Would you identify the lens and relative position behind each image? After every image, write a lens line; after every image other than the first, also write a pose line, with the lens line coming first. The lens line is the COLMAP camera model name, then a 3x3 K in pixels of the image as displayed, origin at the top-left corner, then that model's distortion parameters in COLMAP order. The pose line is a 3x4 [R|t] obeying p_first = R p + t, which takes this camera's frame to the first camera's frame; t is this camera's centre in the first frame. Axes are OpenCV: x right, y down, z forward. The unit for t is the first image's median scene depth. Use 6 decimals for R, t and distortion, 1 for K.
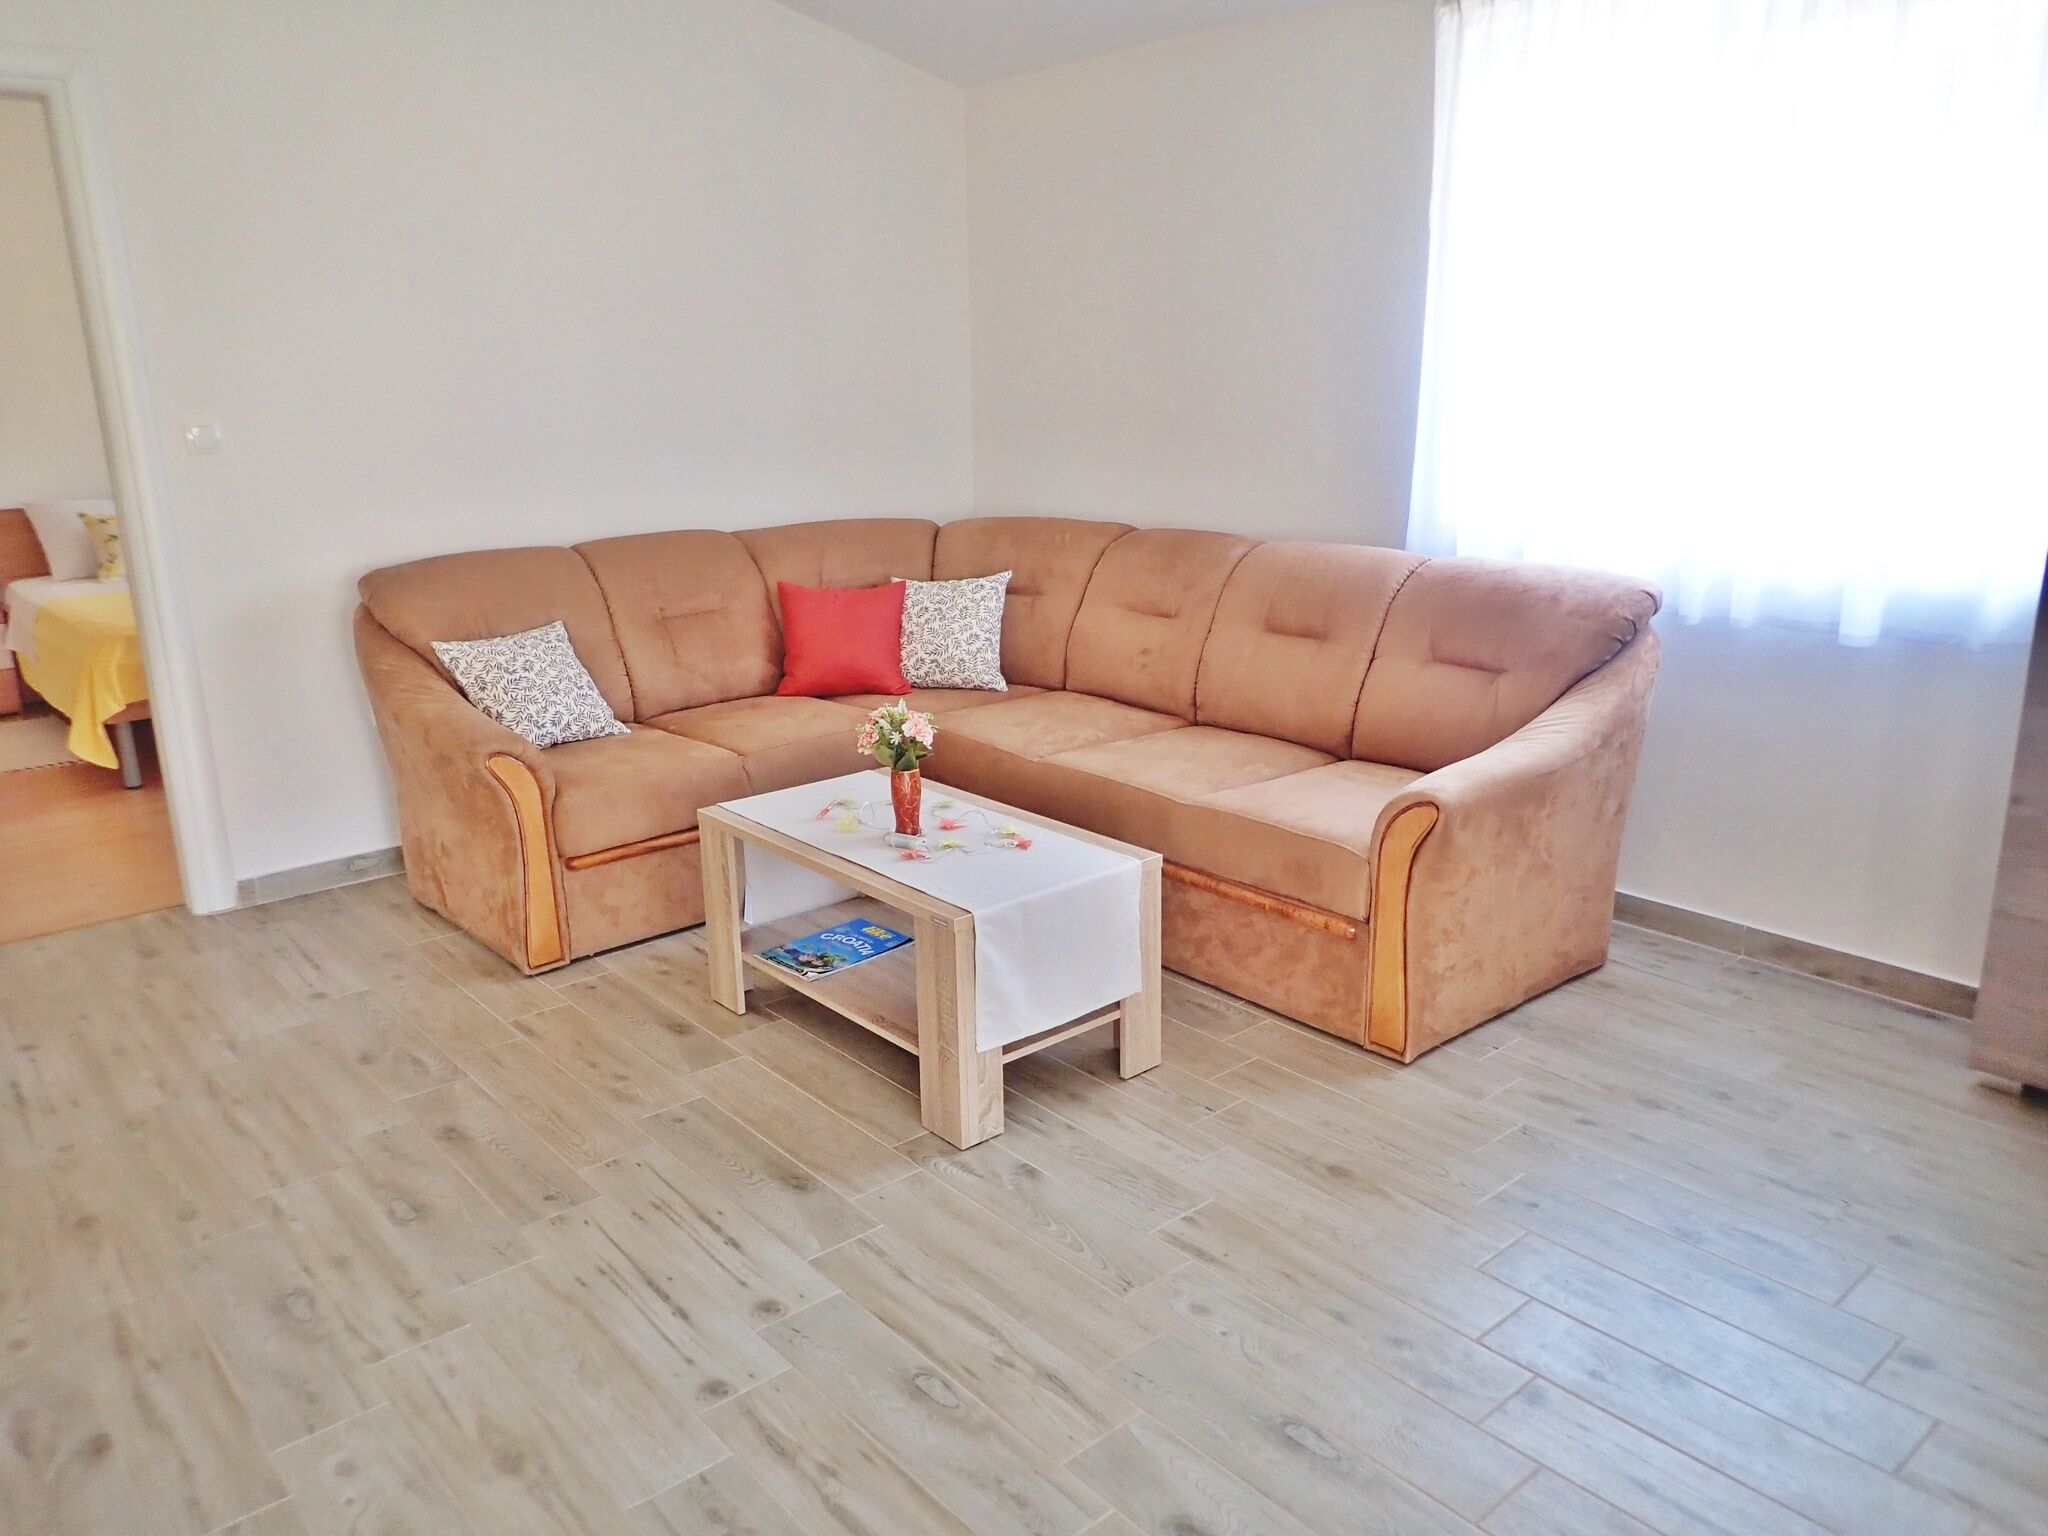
lens RADIAL K [[1496.2, 0, 1024.0], [0, 1496.2, 768.0], [0, 0, 1]] dist [-0.003788, -0.004569]
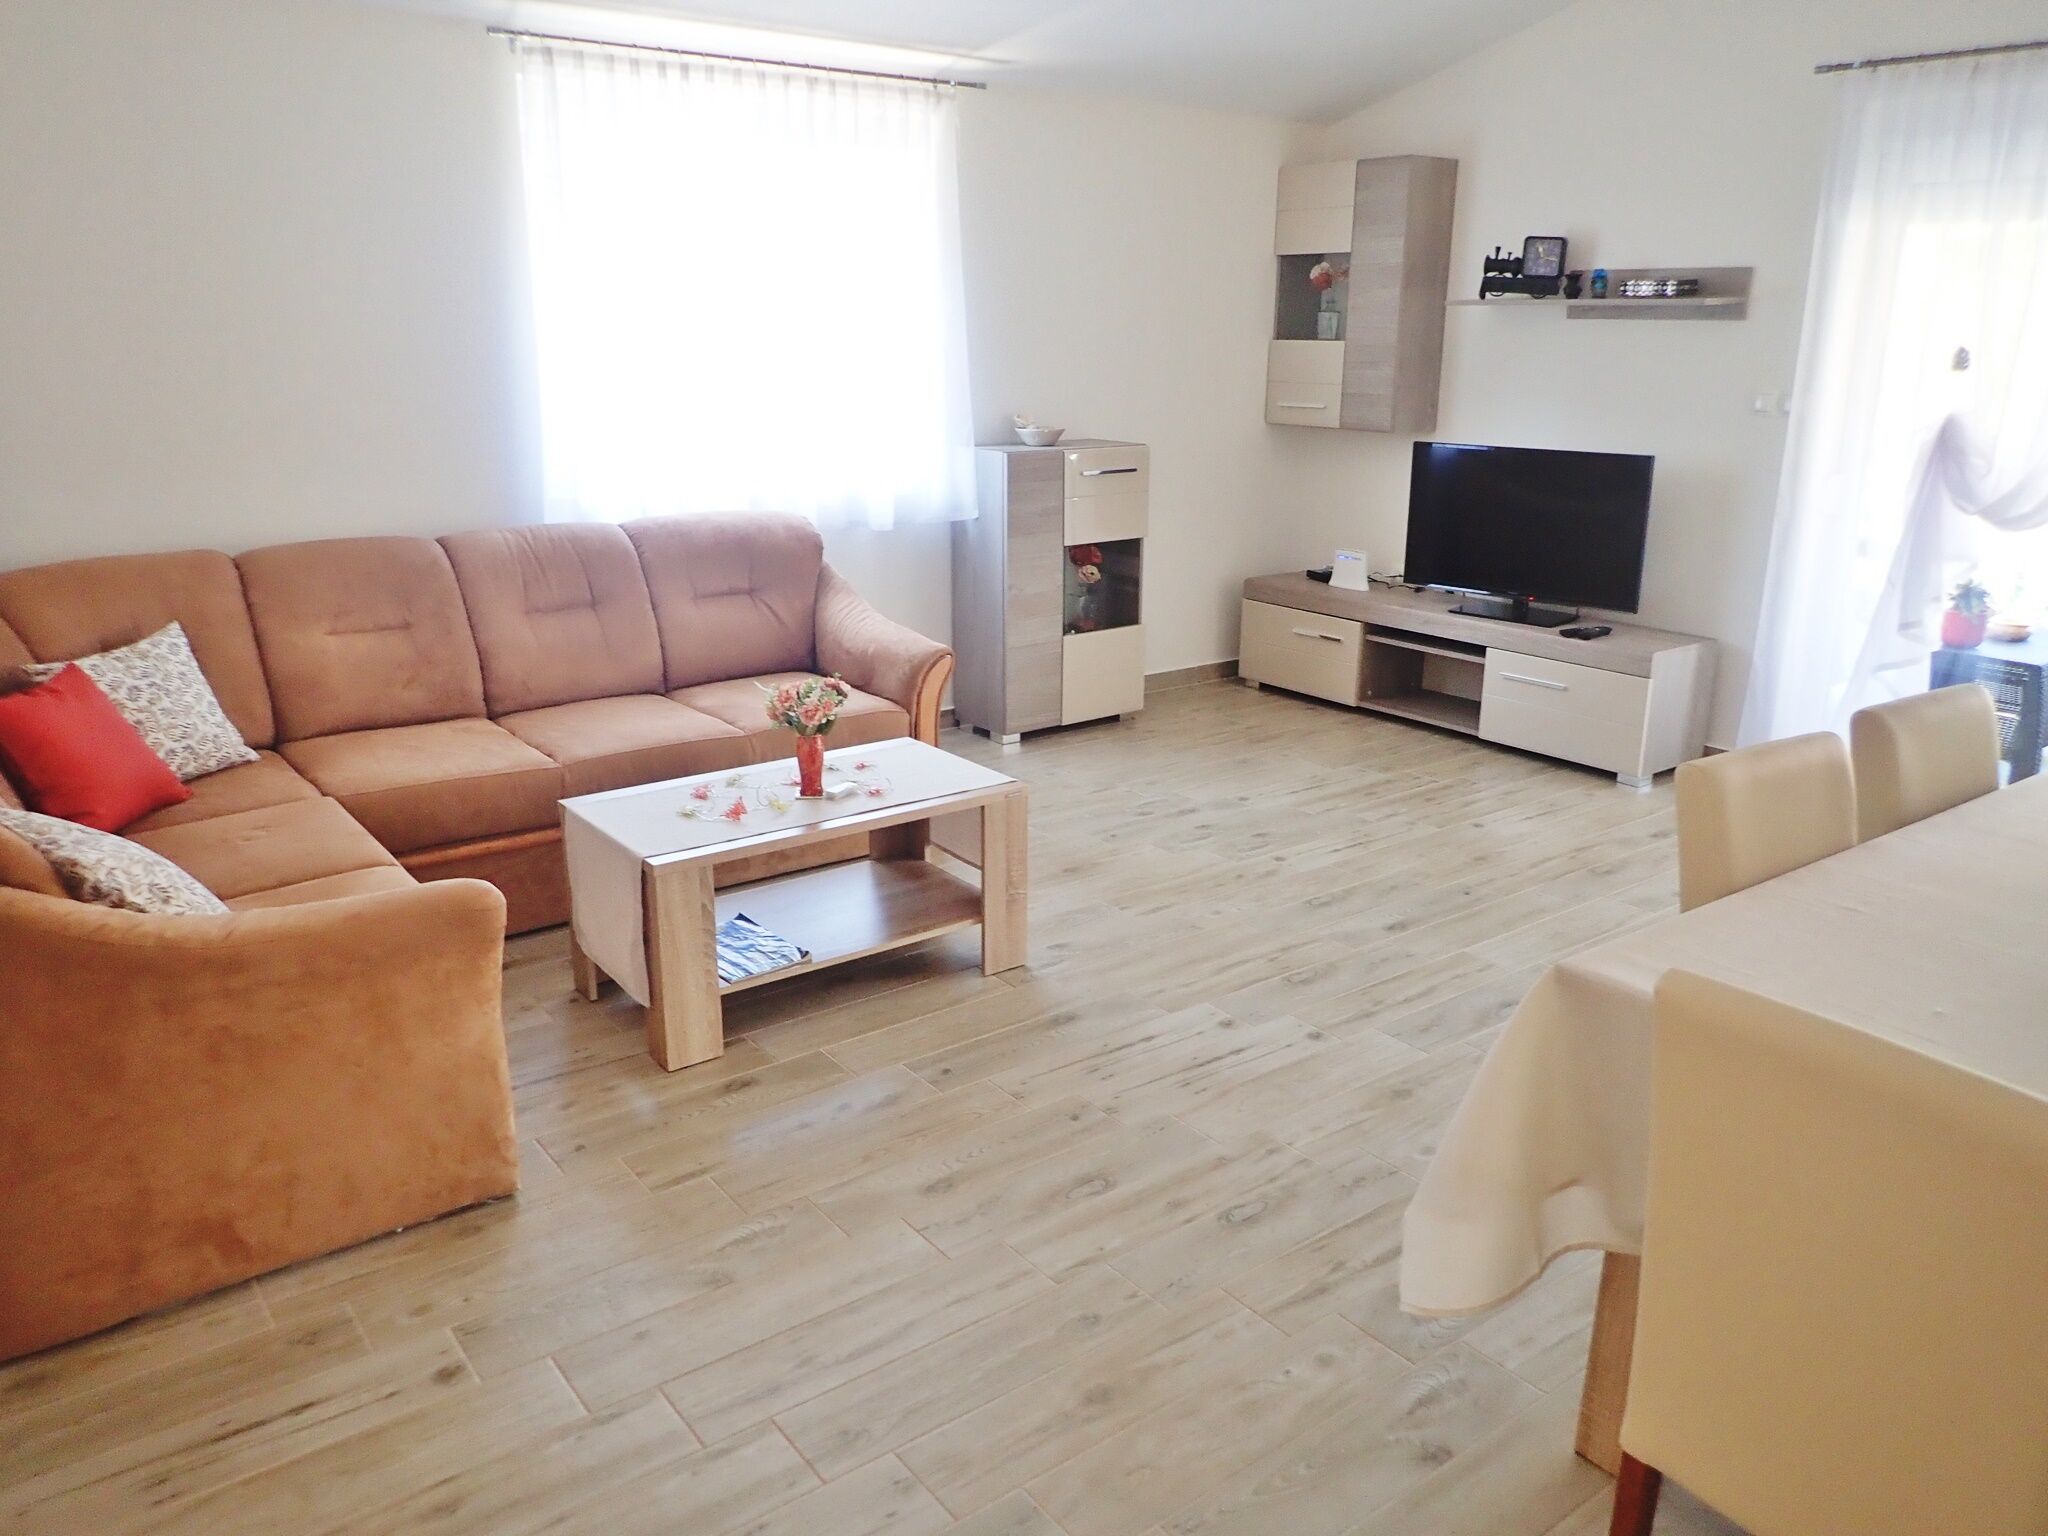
lens RADIAL K [[1509.6, 0, 999.5], [0, 1509.6, 764.4], [0, 0, 1]] dist [-0.001714, -0.004878]
pose [[0.069306, -0.259544, 0.963241, -1.360519], [0.256717, 0.937685, 0.234187, -0.239990], [-0.963998, 0.231050, 0.131617, 0.864086]]
